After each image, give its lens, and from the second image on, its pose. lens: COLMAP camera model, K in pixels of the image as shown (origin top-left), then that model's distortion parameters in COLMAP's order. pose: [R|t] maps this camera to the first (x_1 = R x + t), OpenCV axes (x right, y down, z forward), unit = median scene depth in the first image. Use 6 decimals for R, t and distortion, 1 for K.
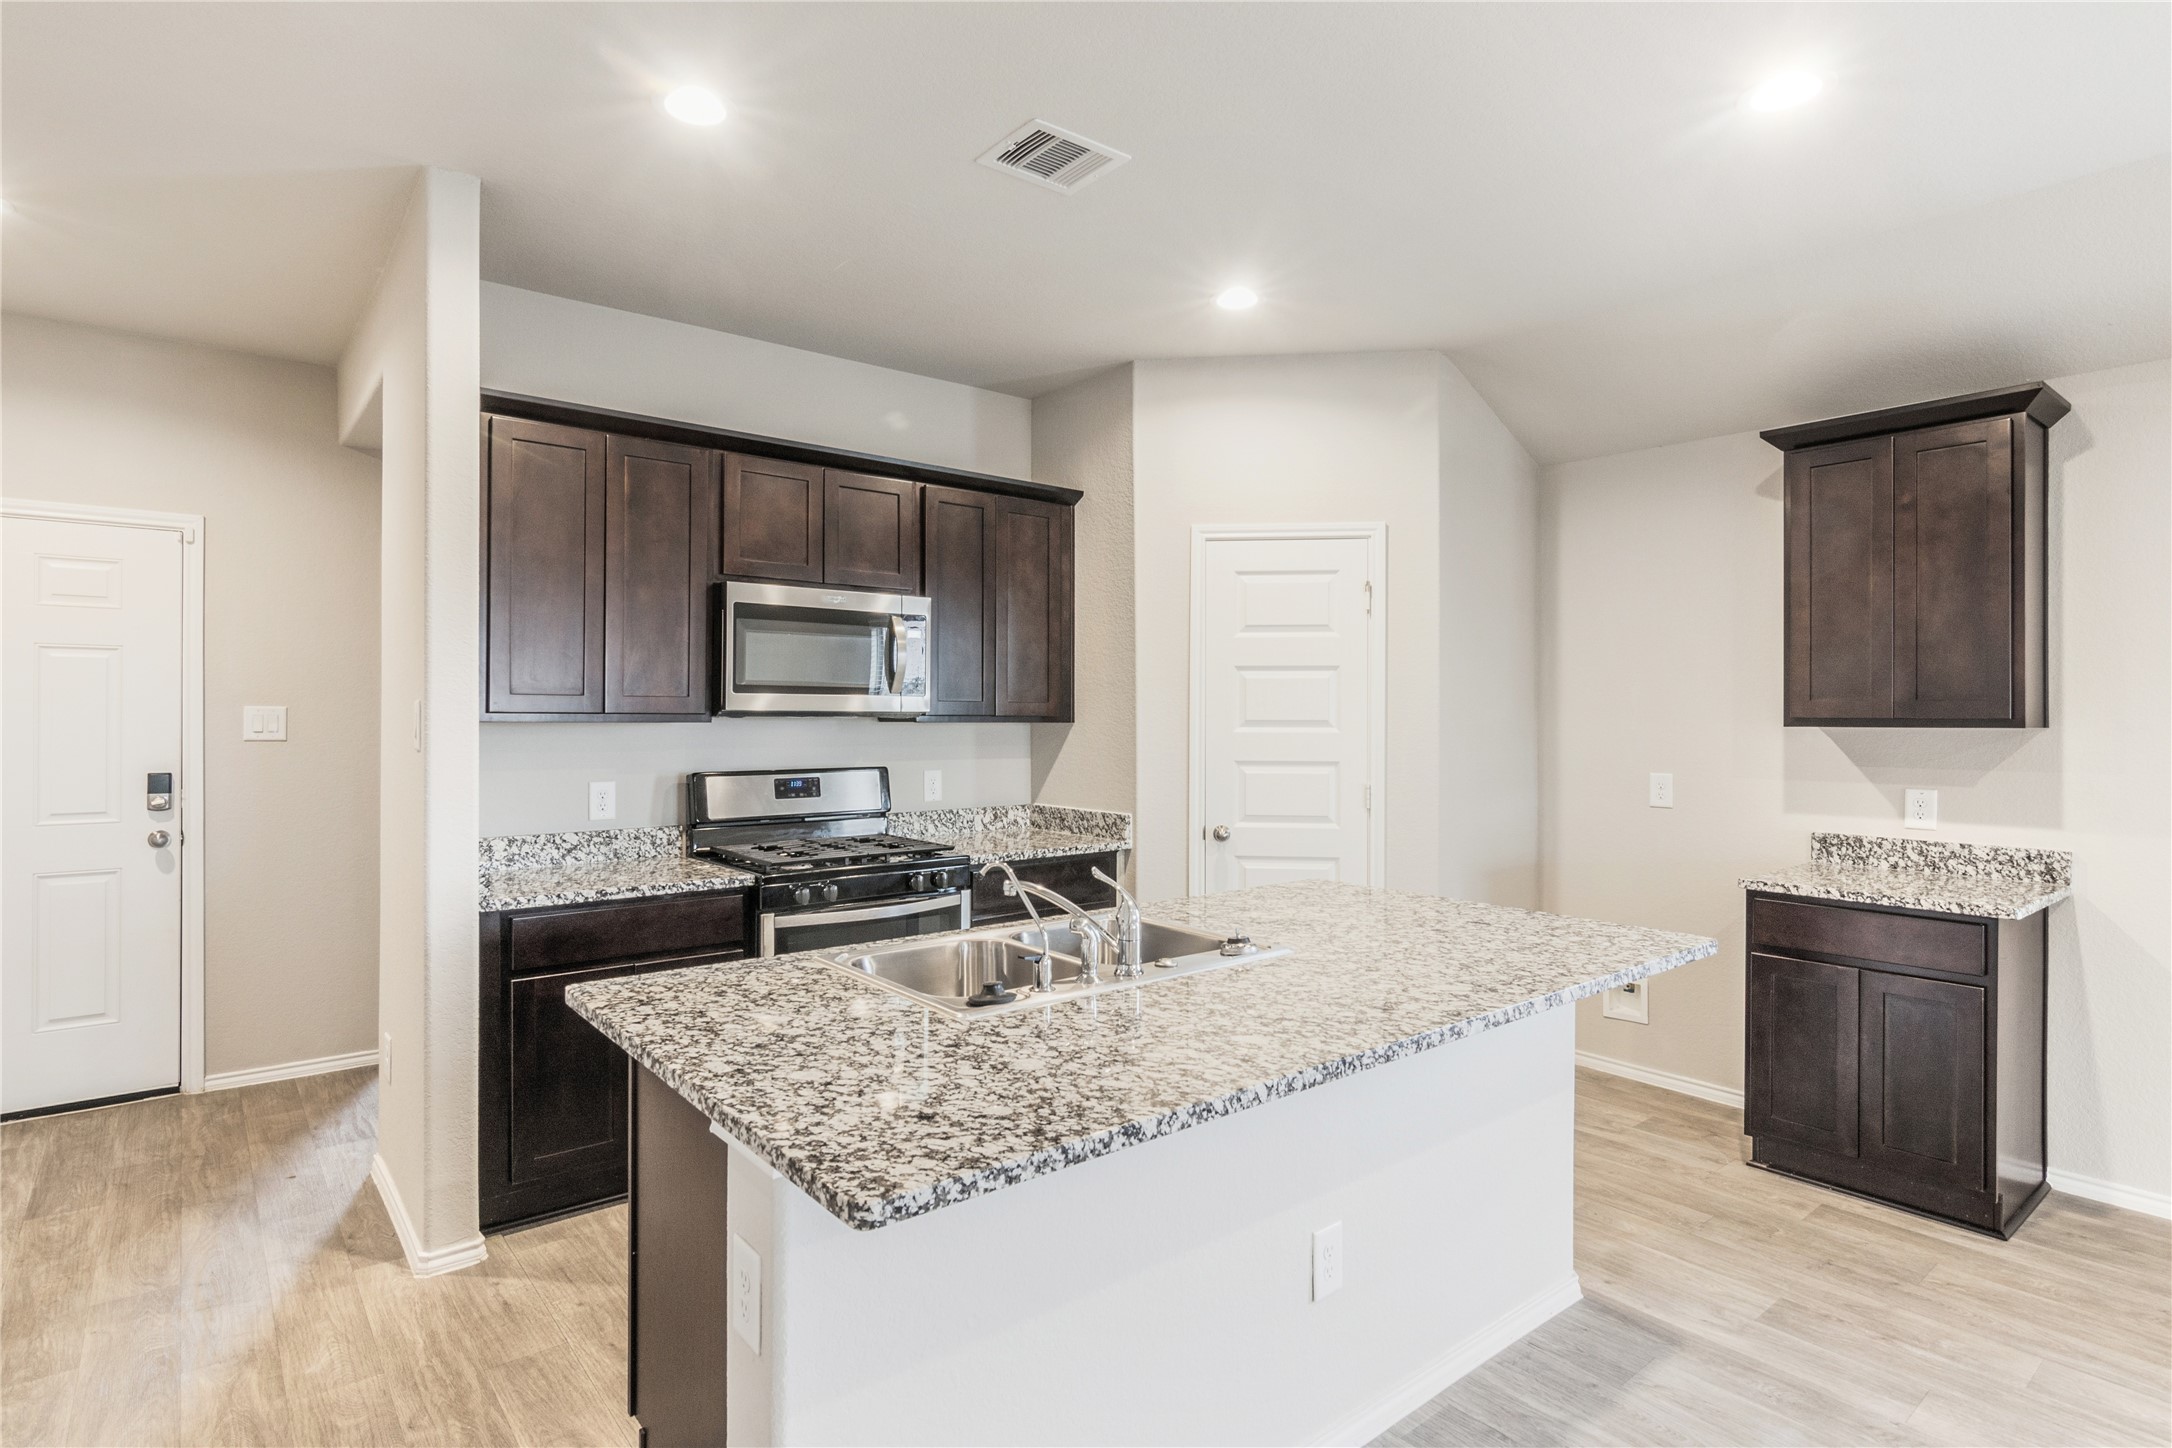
lens RADIAL K [[1122.2, 0, 1079.2], [0, 1122.2, 714.1], [0, 0, 1]] dist [-0.006210, 0.003240]
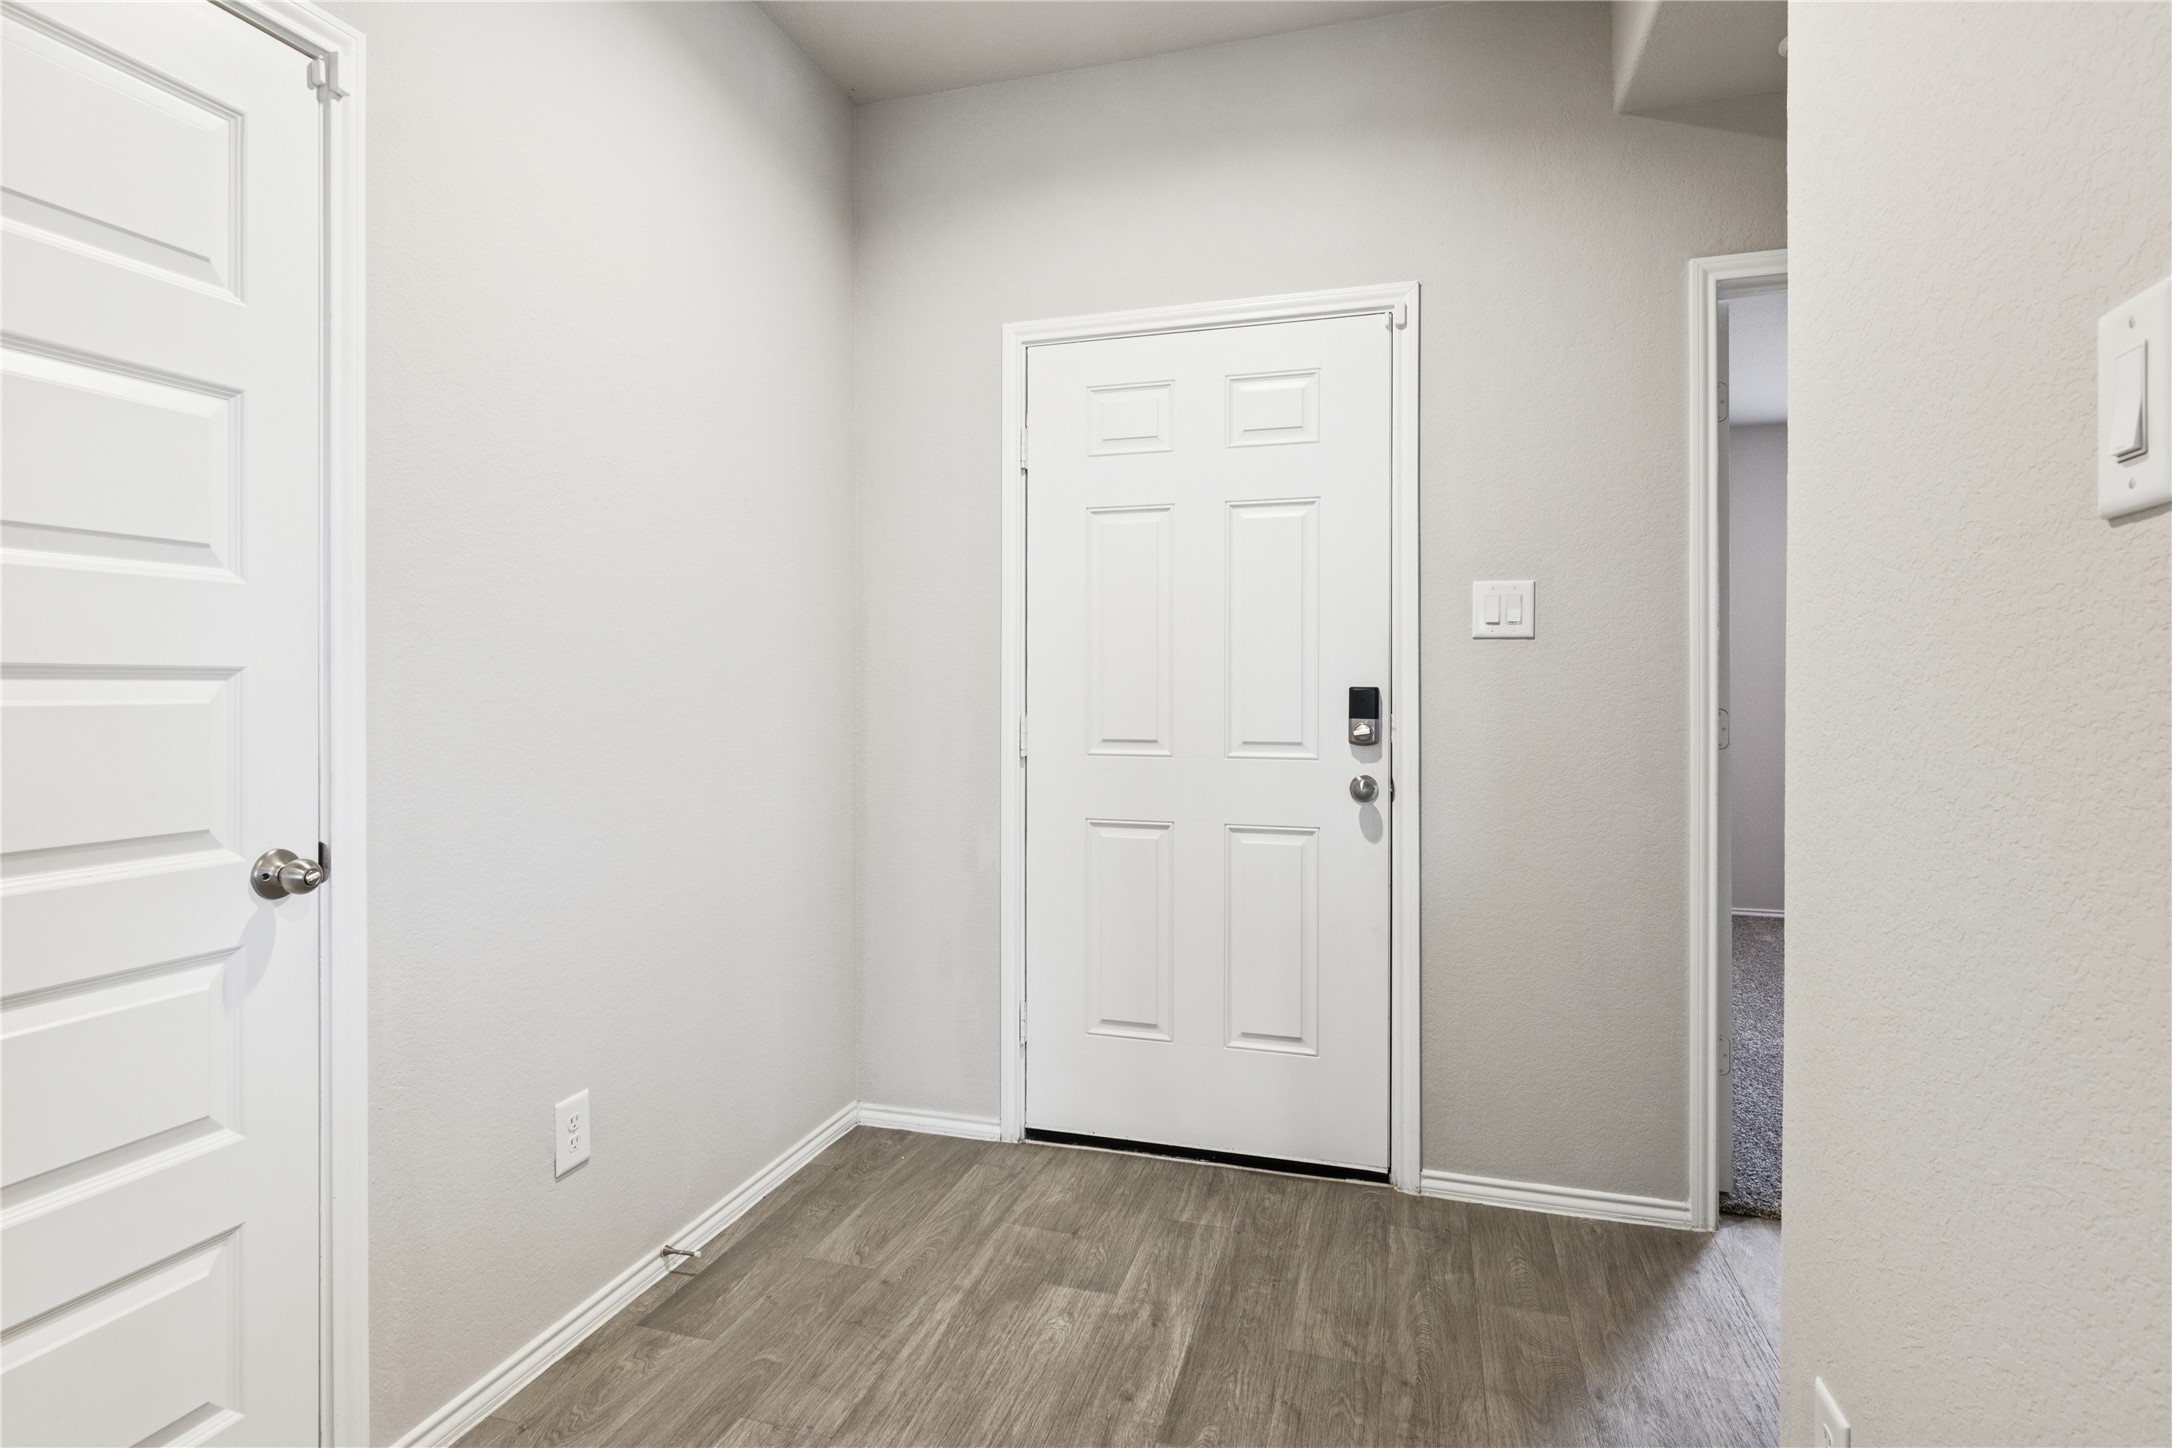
lens RADIAL K [[1122.2, 0, 1112.4], [0, 1122.2, 691.2], [0, 0, 1]] dist [-0.006210, 0.003240]
pose [[0.588965, -0.000179, -0.808158, -0.376416], [0.001865, 0.999998, 0.001138, 0.053161], [0.808156, -0.002178, 0.588964, 0.492135]]
